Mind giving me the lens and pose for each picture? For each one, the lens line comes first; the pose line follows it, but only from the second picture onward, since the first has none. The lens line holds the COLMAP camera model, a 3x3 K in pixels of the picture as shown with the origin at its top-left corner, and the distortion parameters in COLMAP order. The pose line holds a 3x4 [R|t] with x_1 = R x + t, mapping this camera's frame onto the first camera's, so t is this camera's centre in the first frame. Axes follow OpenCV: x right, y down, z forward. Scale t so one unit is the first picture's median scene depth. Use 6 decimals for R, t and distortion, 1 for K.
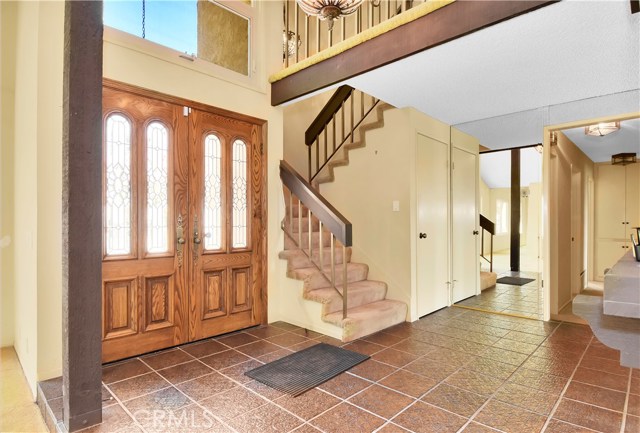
lens RADIAL K [[344.5, 0, 320.0], [0, 344.5, 216.5], [0, 0, 1]] dist [-0.002870, -0.000674]
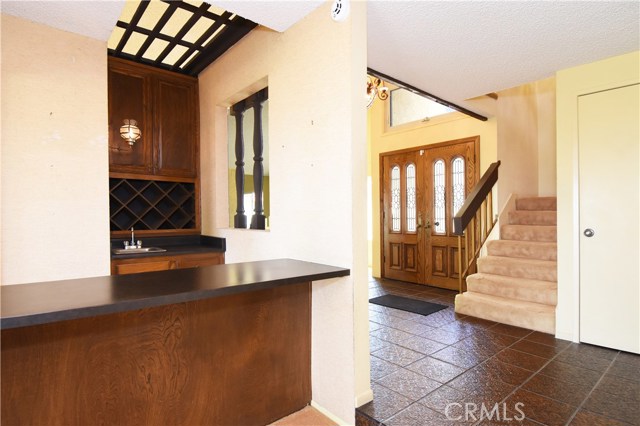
lens RADIAL K [[346.0, 0, 320.0], [0, 346.0, 213.0], [0, 0, 1]] dist [0.000714, 0.000138]
pose [[-0.100382, -0.009426, -0.994904, 1.335123], [0.018431, 0.999766, -0.011332, 0.012303], [0.994778, -0.019475, -0.100185, 0.618667]]
